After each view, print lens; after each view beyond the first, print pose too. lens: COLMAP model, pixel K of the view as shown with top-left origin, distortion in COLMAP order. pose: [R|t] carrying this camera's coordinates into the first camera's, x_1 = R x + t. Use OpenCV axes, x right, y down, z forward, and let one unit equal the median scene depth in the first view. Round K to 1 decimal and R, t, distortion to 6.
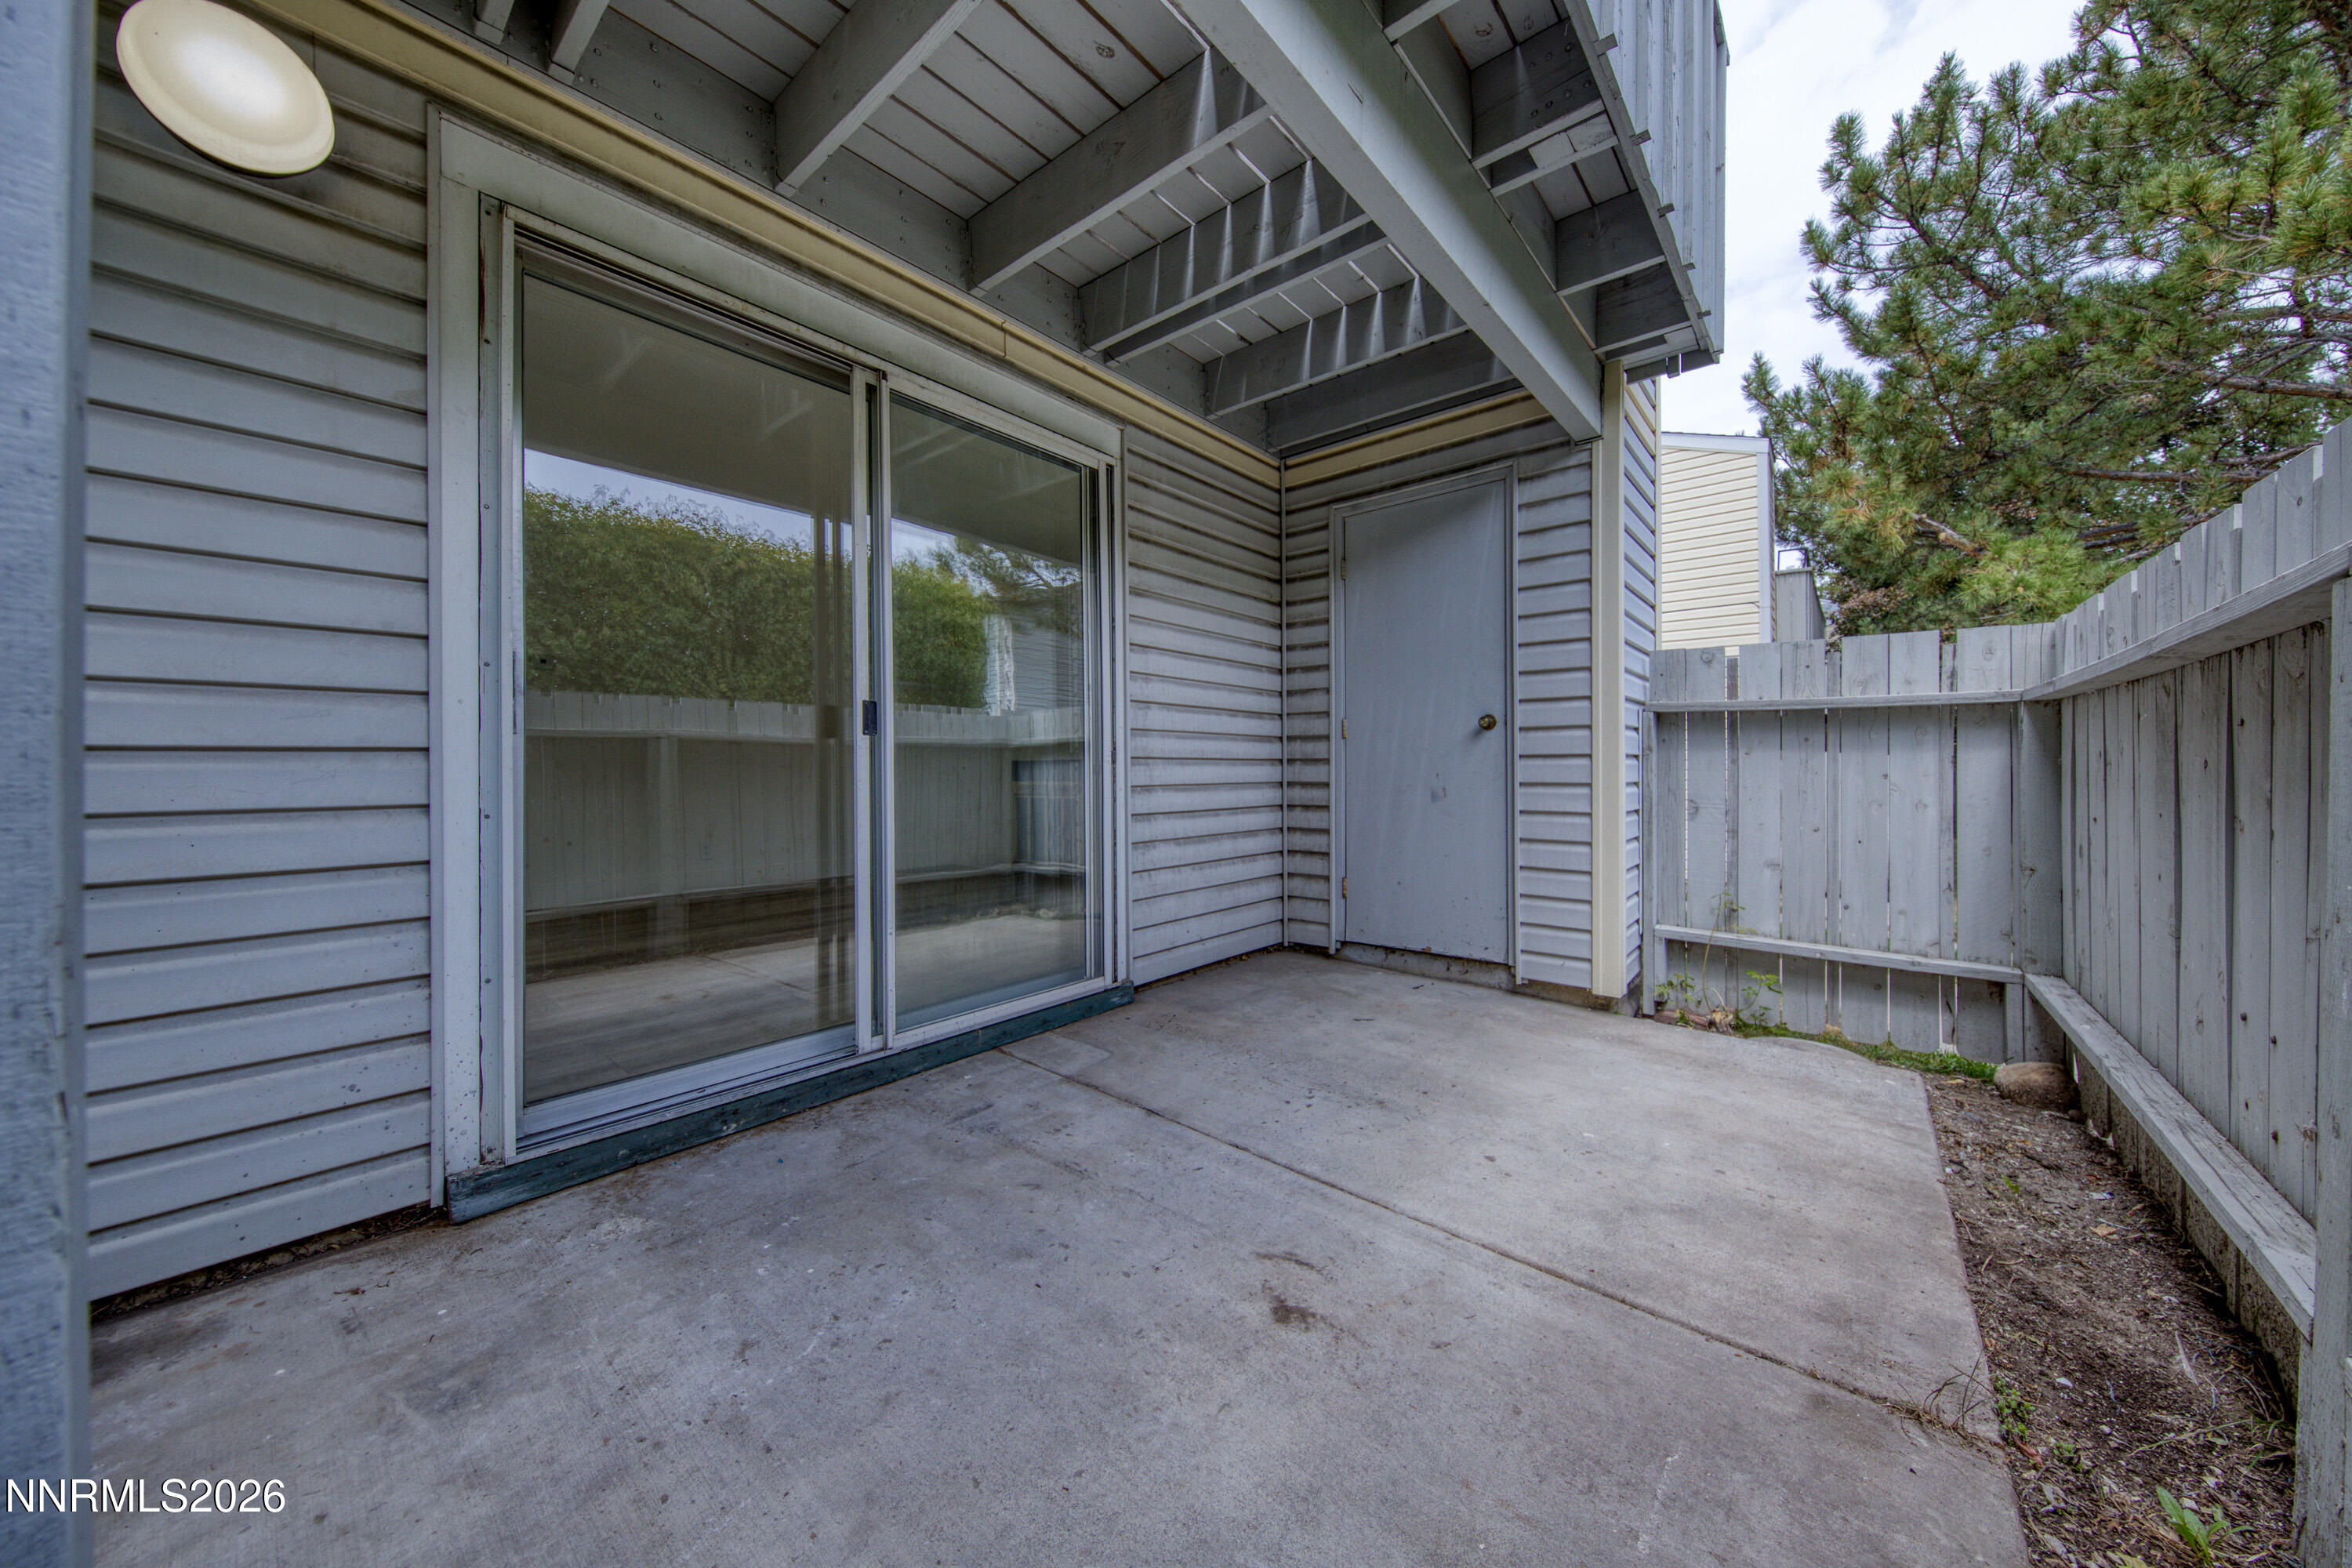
lens RADIAL K [[802.0, 0, 1178.6], [0, 802.0, 773.8], [0, 0, 1]] dist [0.001099, -0.000062]
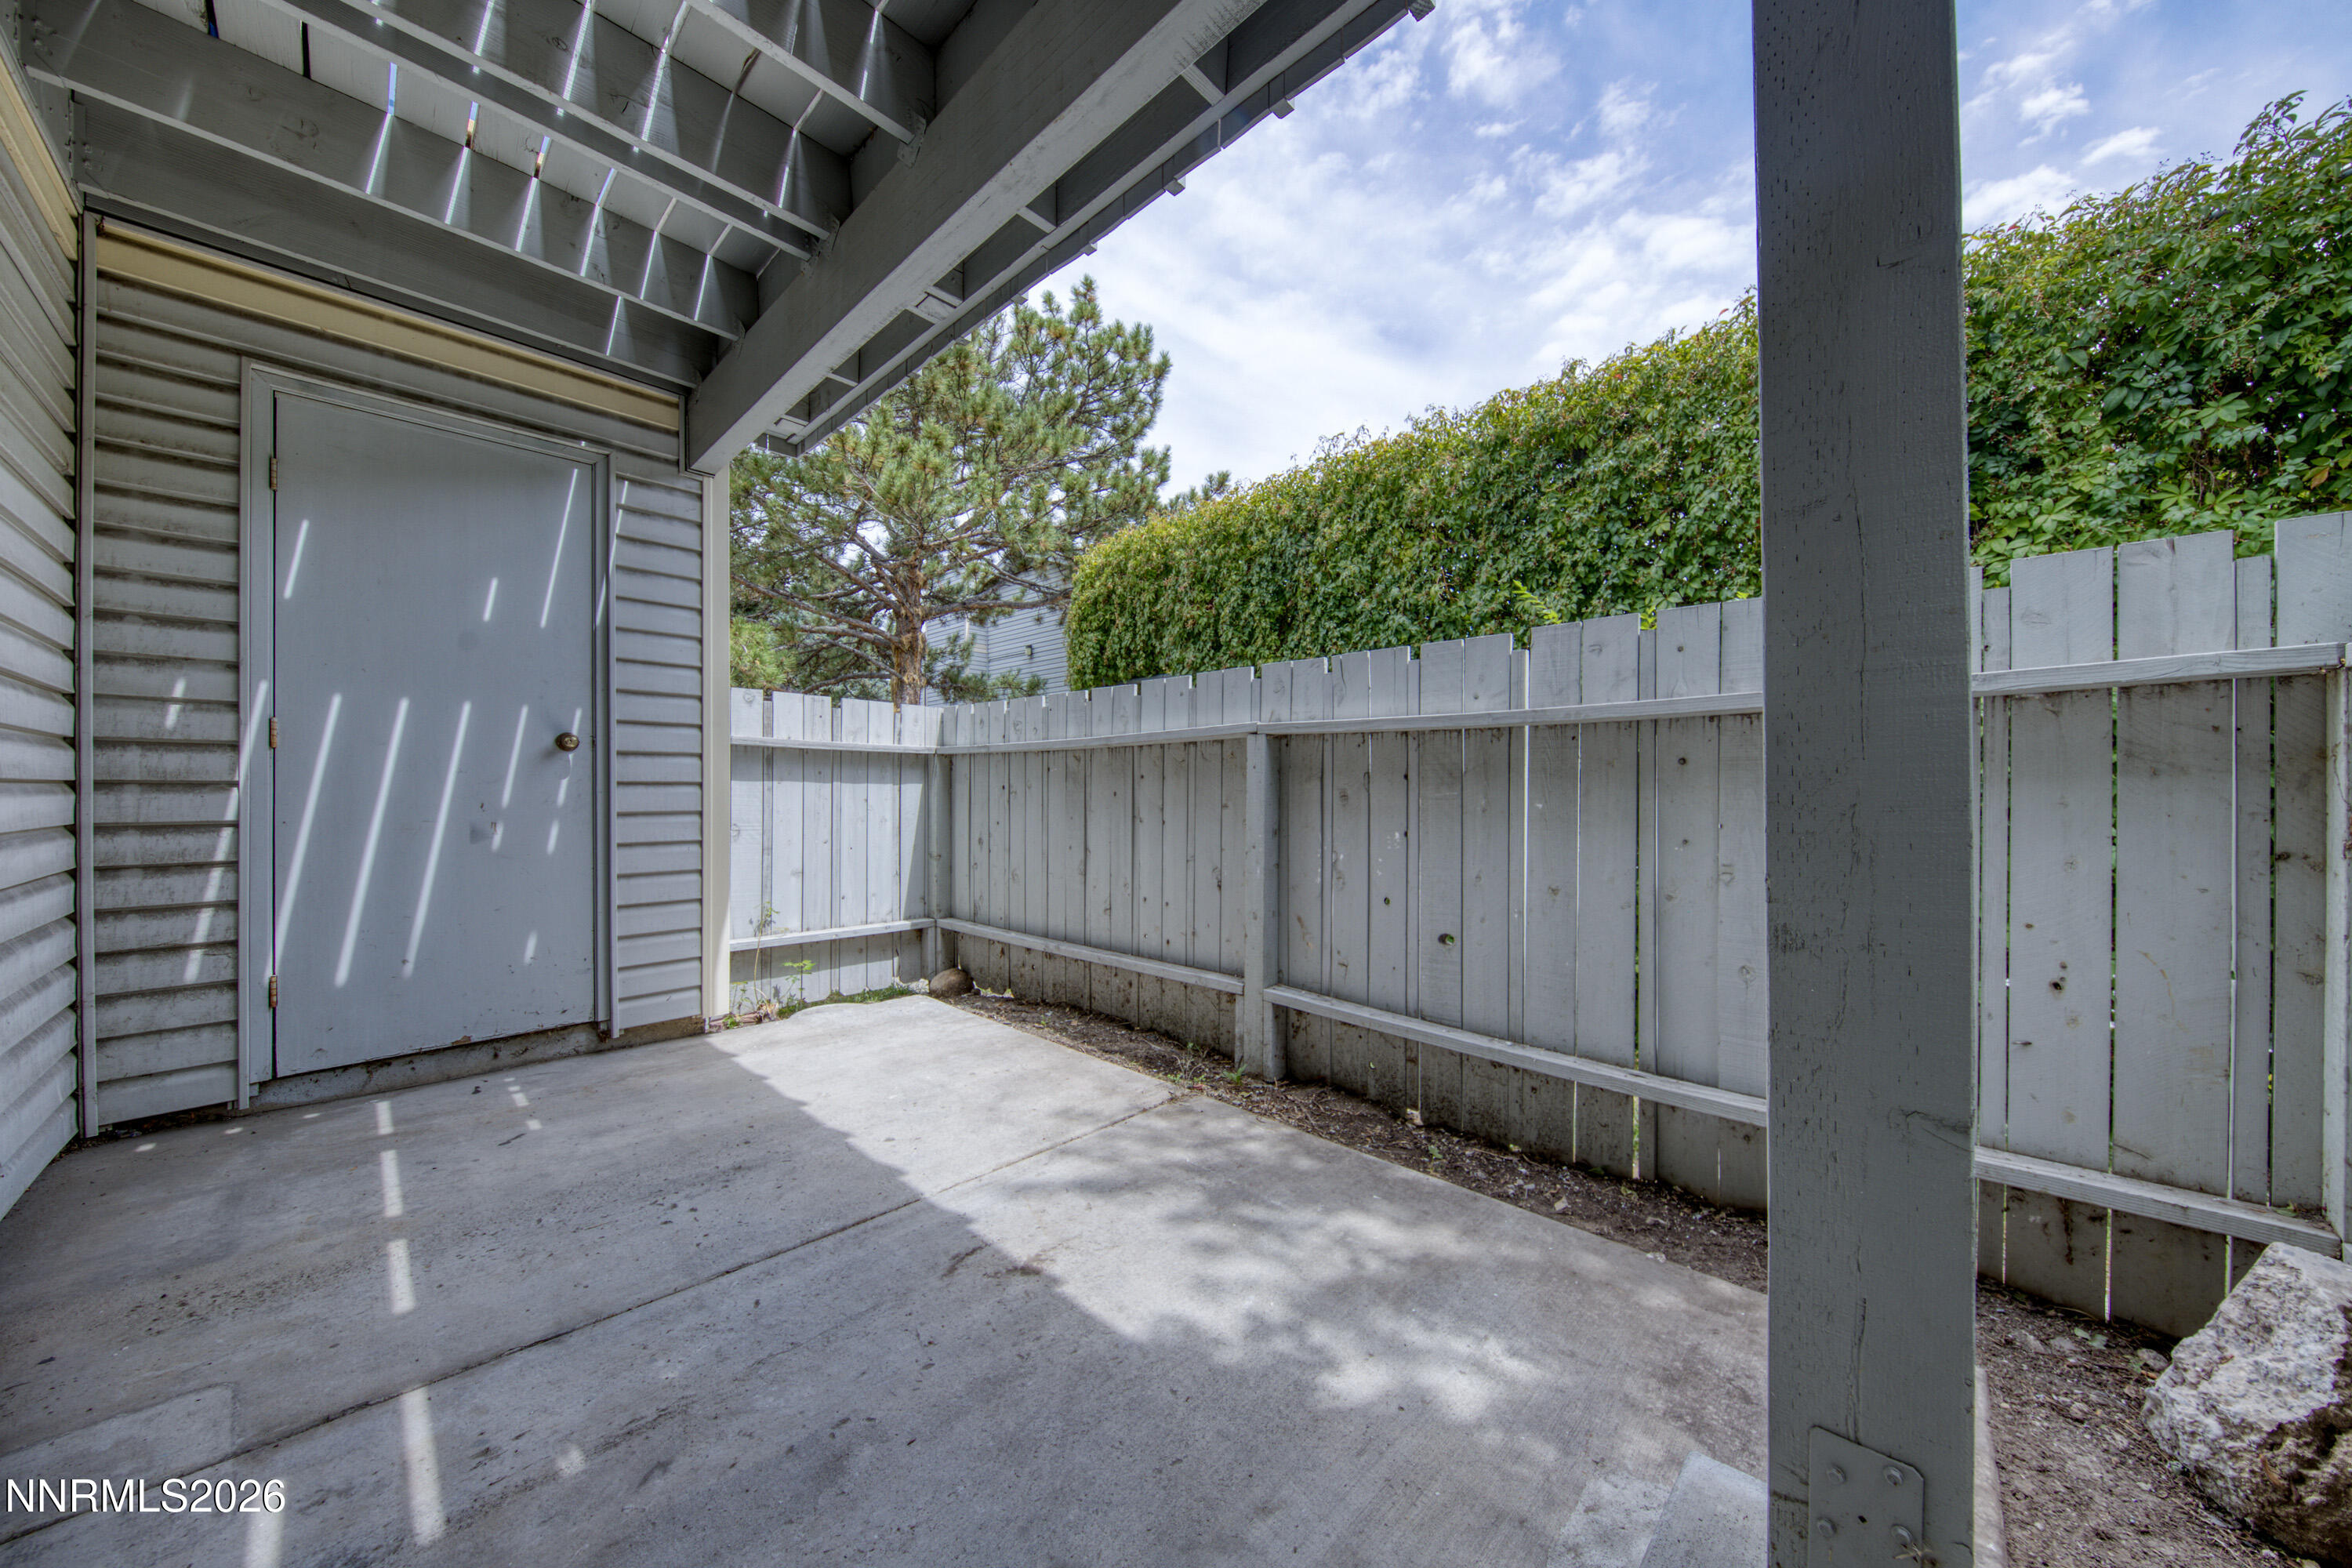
lens RADIAL K [[792.5, 0, 1215.1], [0, 792.5, 788.8], [0, 0, 1]] dist [-0.000316, -0.000223]
pose [[0.030029, 0.002429, 0.999546, -0.508889], [0.006485, 0.999976, -0.002624, -0.010224], [-0.999528, 0.006561, 0.030012, 0.348606]]
